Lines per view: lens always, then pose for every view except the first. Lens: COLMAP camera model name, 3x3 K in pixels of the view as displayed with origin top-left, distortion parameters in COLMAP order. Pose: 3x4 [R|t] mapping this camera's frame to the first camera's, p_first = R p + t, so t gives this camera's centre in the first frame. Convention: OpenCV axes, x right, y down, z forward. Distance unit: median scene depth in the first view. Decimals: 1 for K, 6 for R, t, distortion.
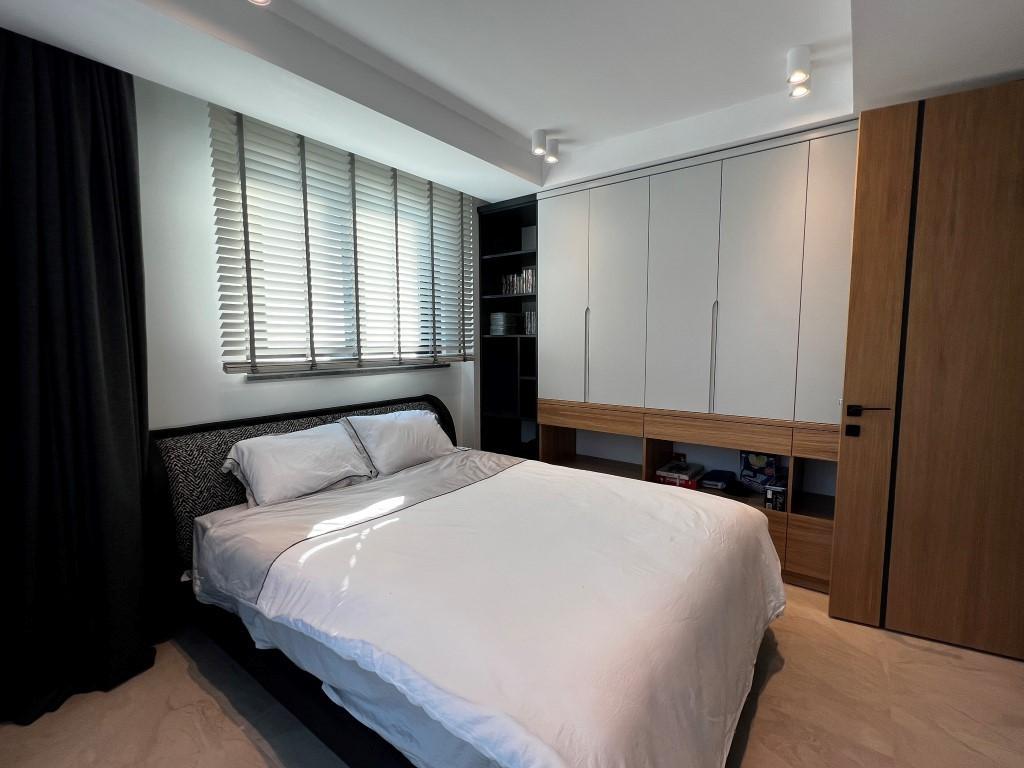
lens RADIAL K [[464.3, 0, 514.1], [0, 464.3, 384.7], [0, 0, 1]] dist [-0.002257, -0.000958]
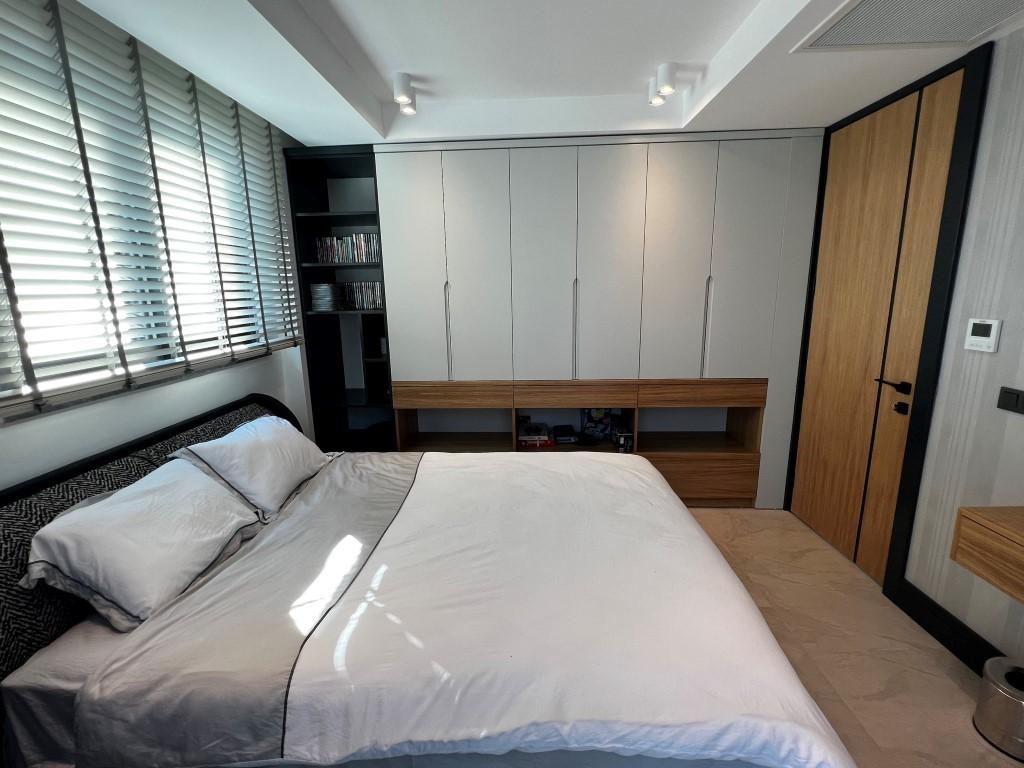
lens RADIAL K [[464.3, 0, 511.4], [0, 464.3, 384.2], [0, 0, 1]] dist [-0.002257, -0.000958]
pose [[0.828026, -0.123908, 0.546827, -0.308860], [0.070350, 0.990528, 0.117922, -0.068658], [-0.556259, -0.059173, 0.828900, 0.147156]]
